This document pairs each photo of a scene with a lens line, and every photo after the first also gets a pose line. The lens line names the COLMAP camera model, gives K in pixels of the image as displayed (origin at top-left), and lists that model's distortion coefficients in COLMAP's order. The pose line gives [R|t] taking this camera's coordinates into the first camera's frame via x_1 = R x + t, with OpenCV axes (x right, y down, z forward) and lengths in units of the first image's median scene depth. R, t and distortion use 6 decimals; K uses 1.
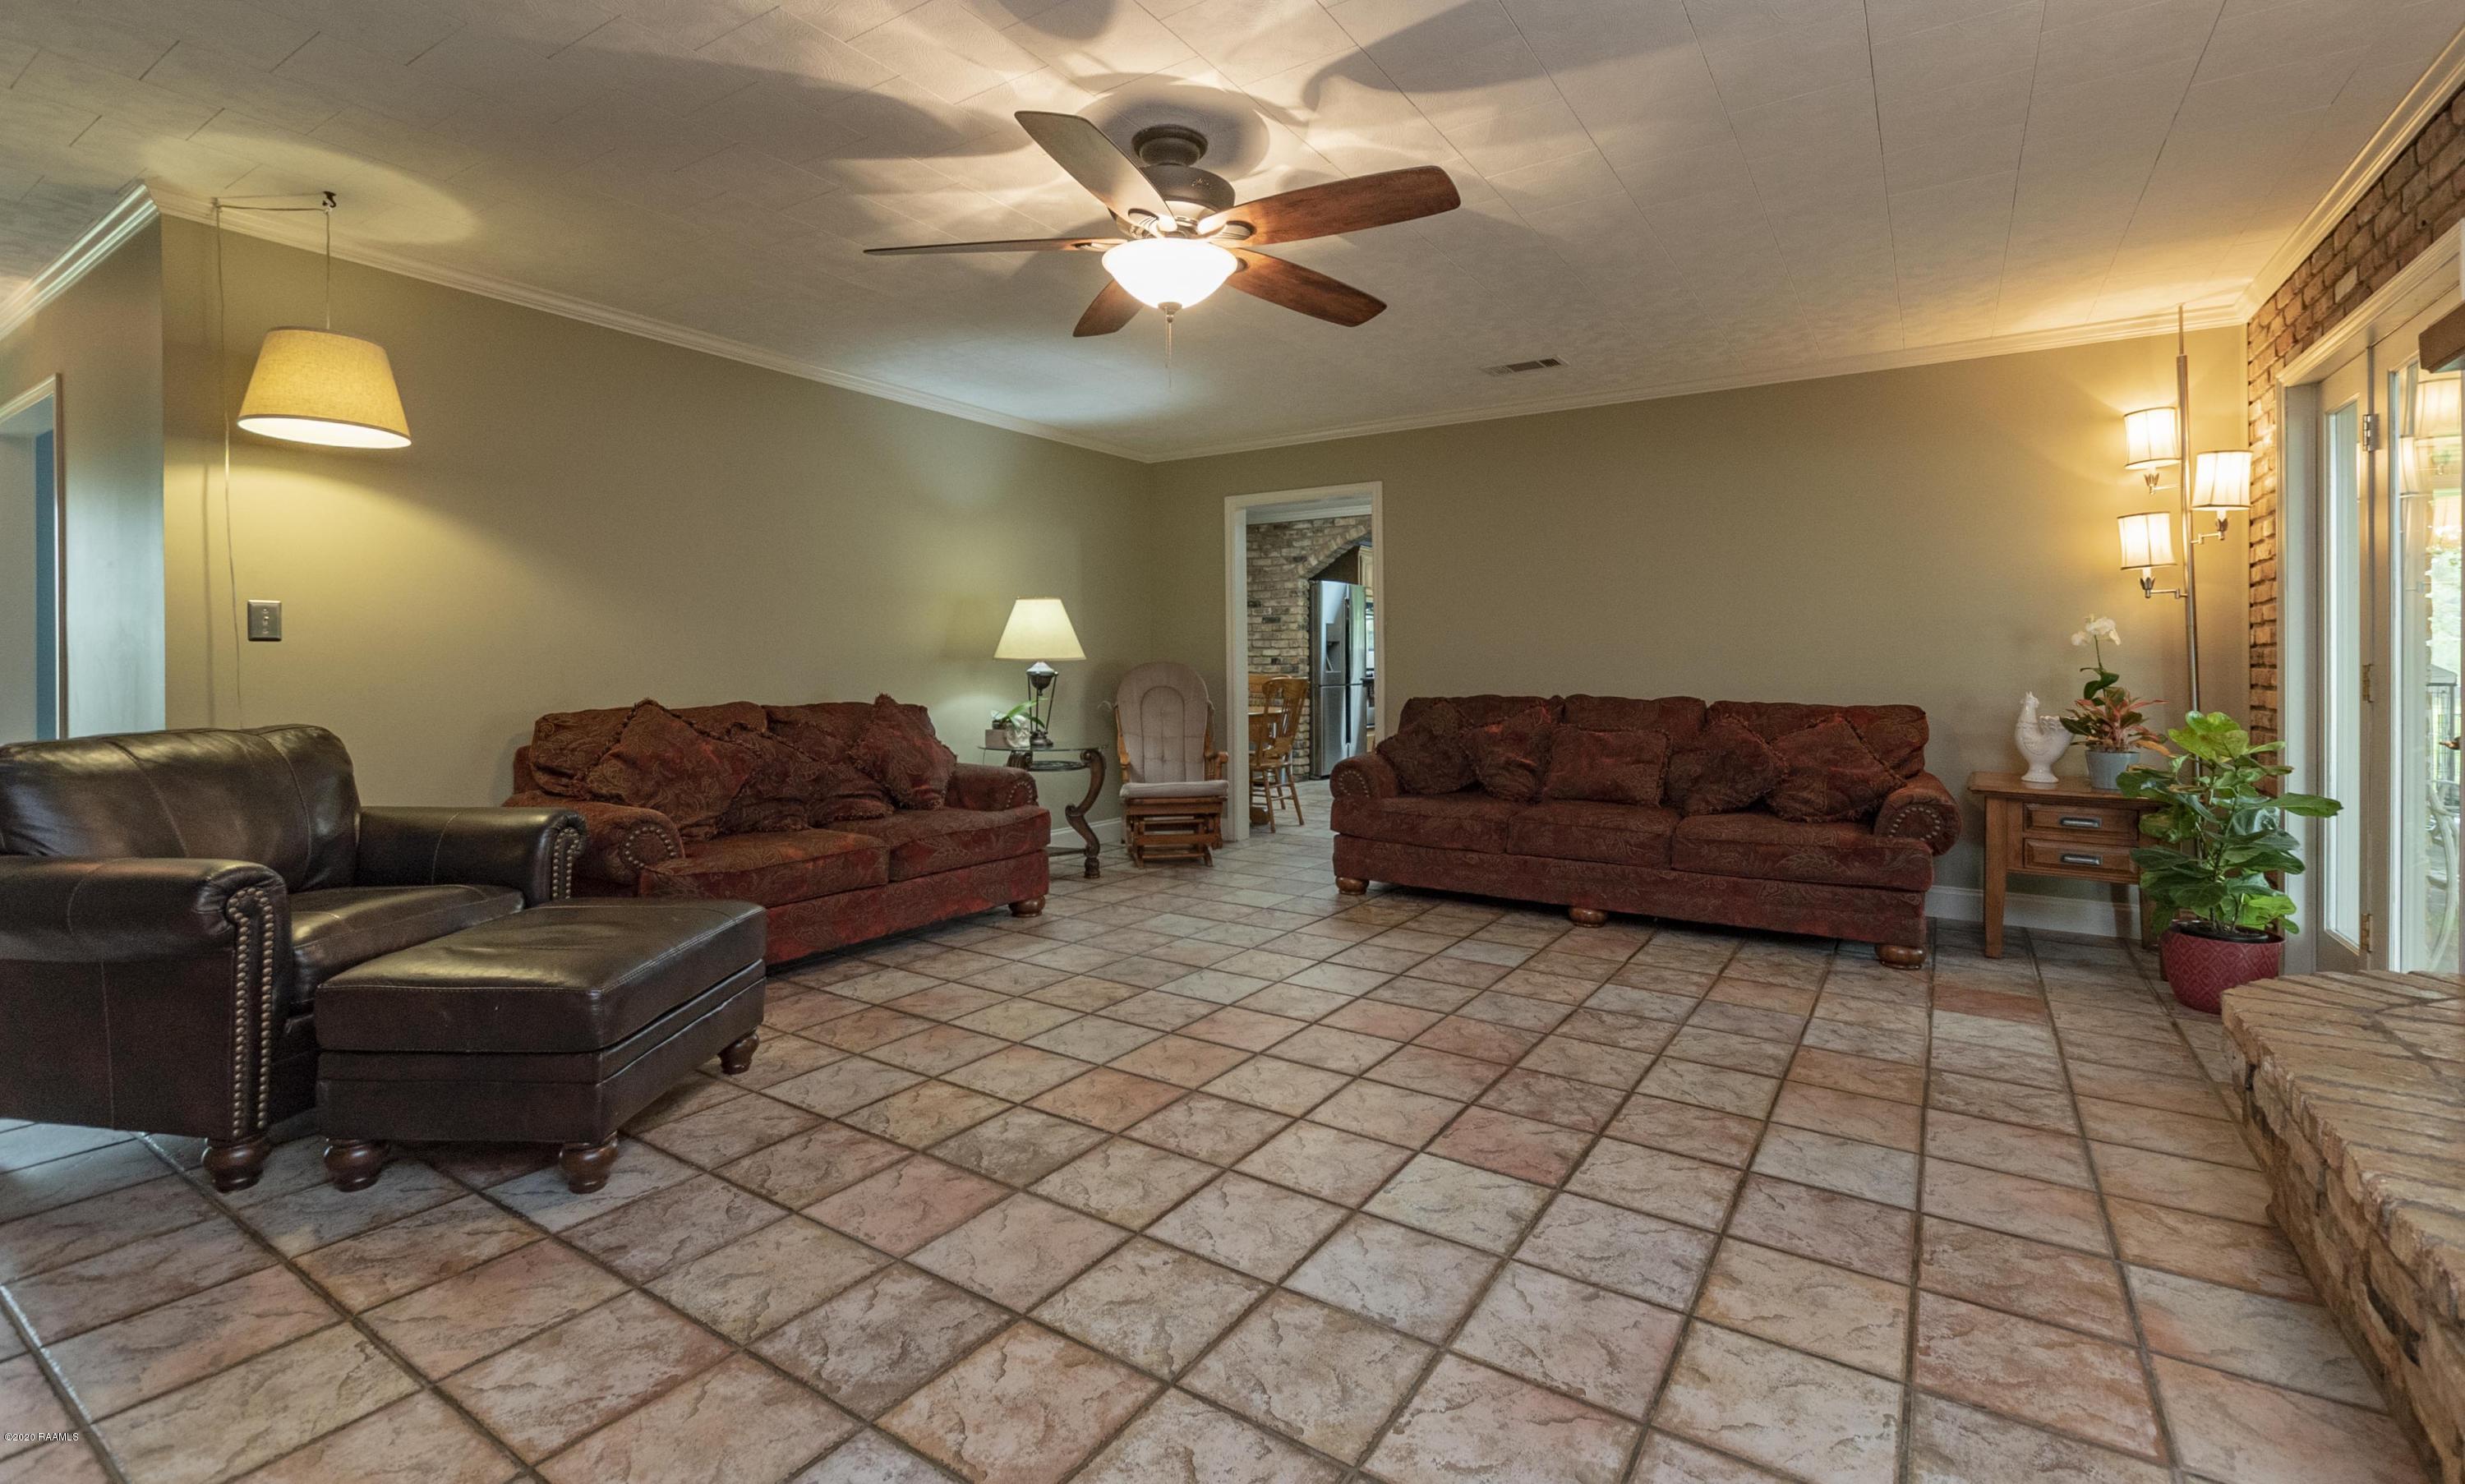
lens RADIAL K [[1083.9, 0, 1235.1], [0, 1083.9, 664.8], [0, 0, 1]] dist [0.002508, -0.000720]
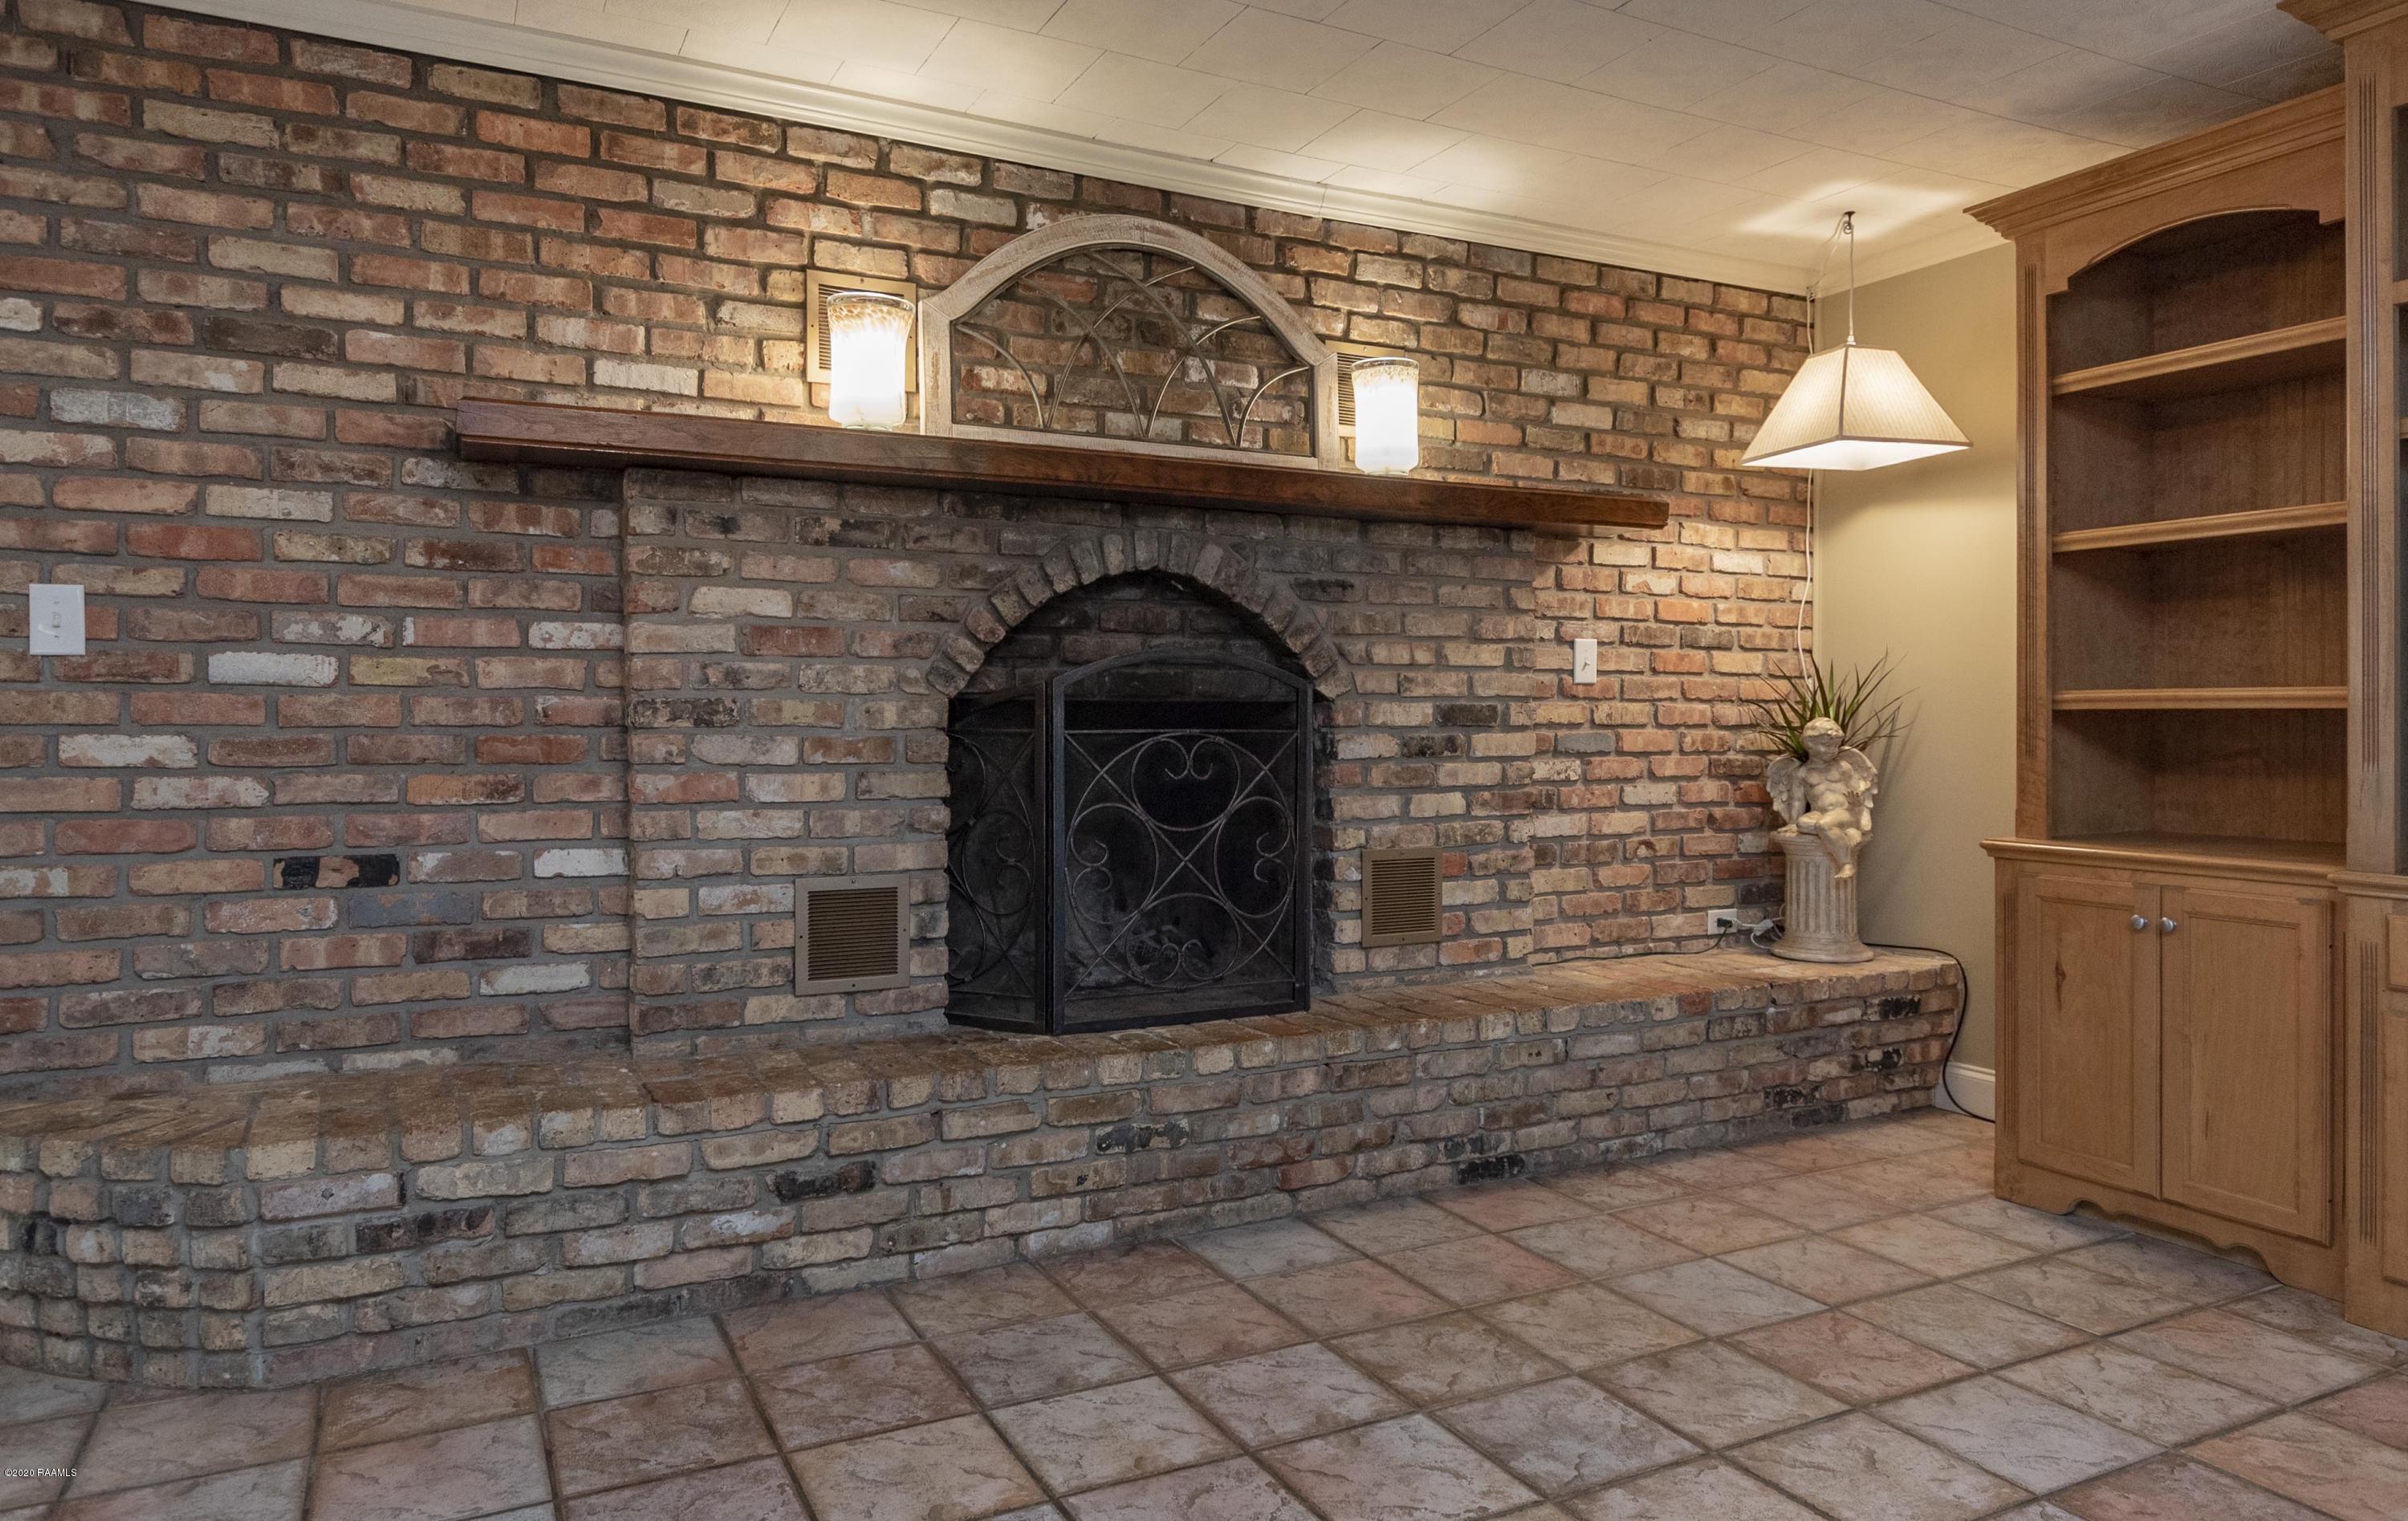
lens RADIAL K [[1525.6, 0, 1199.1], [0, 1525.6, 715.5], [0, 0, 1]] dist [0.000017, -0.004937]
pose [[-0.865746, -0.002707, 0.500476, -0.172837], [-0.001804, 0.999996, 0.002289, -0.003806], [-0.500480, 0.001079, -0.865747, 1.287091]]
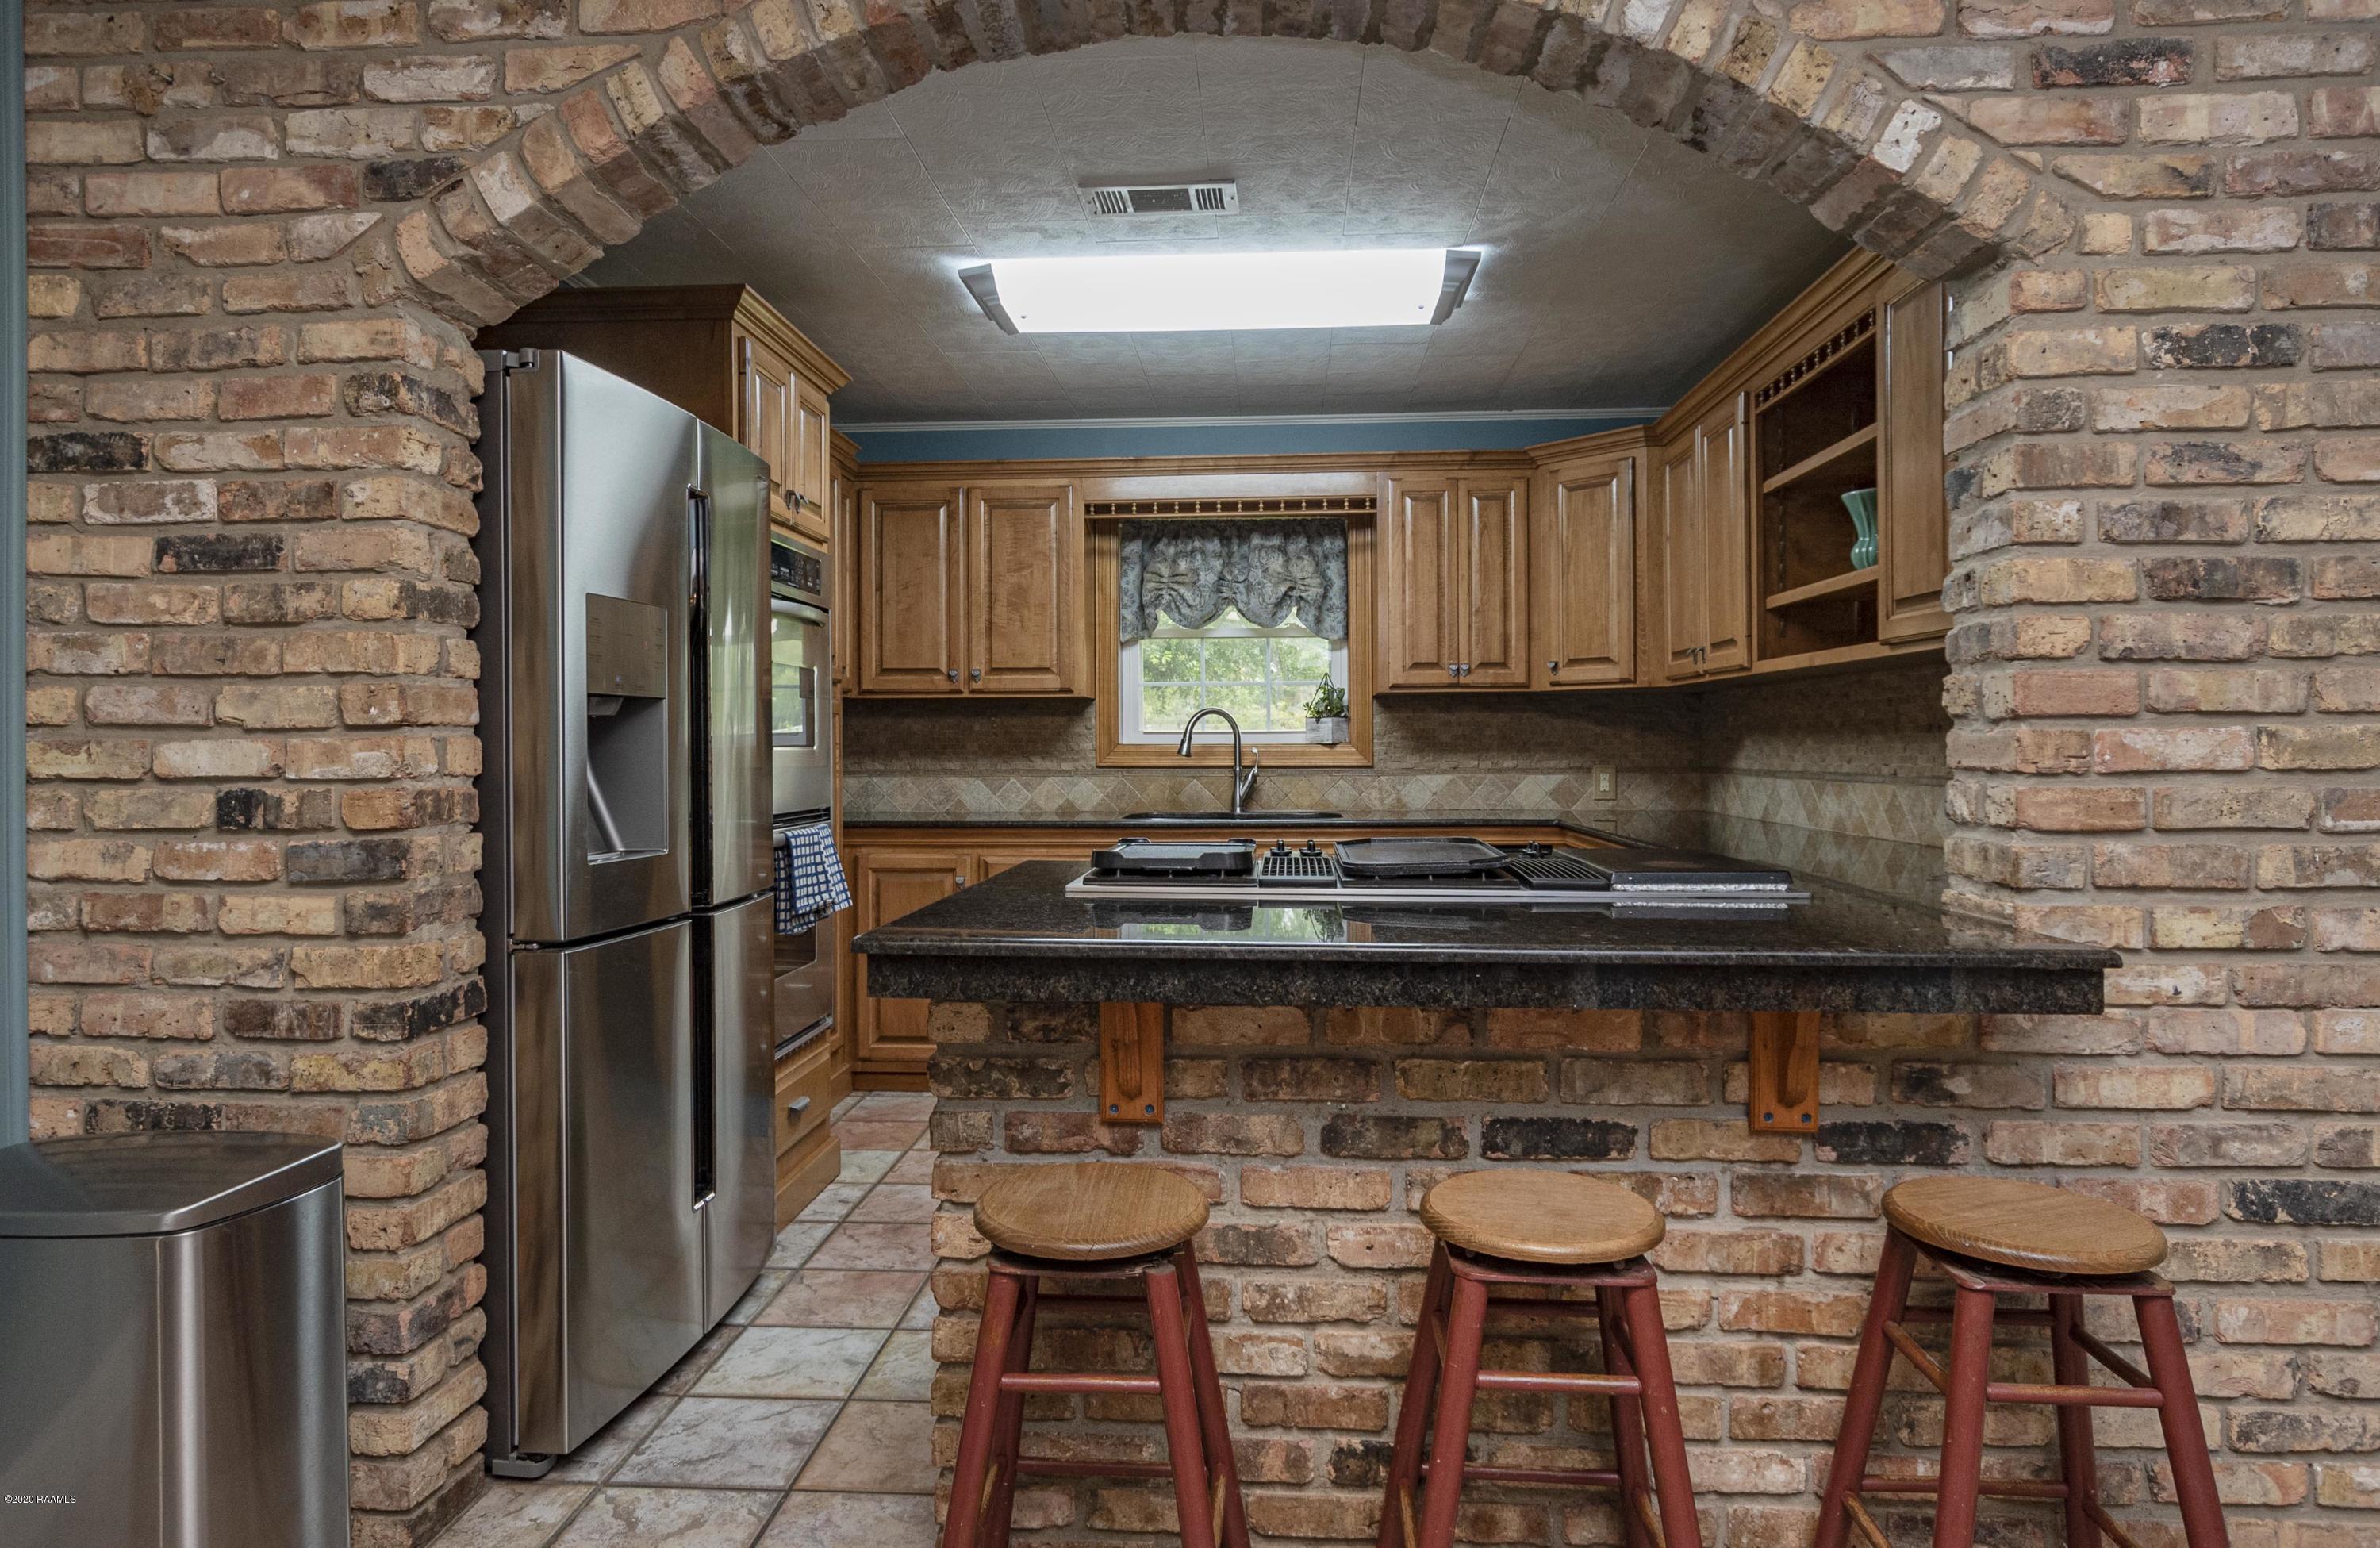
lens RADIAL K [[1385.0, 0, 1189.6], [0, 1385.0, 753.1], [0, 0, 1]] dist [-0.001788, -0.000392]
pose [[0.872654, -0.001695, 0.488336, 0.212047], [0.002129, 0.999998, -0.000333, -0.041497], [-0.488335, 0.001330, 0.872655, 2.704918]]
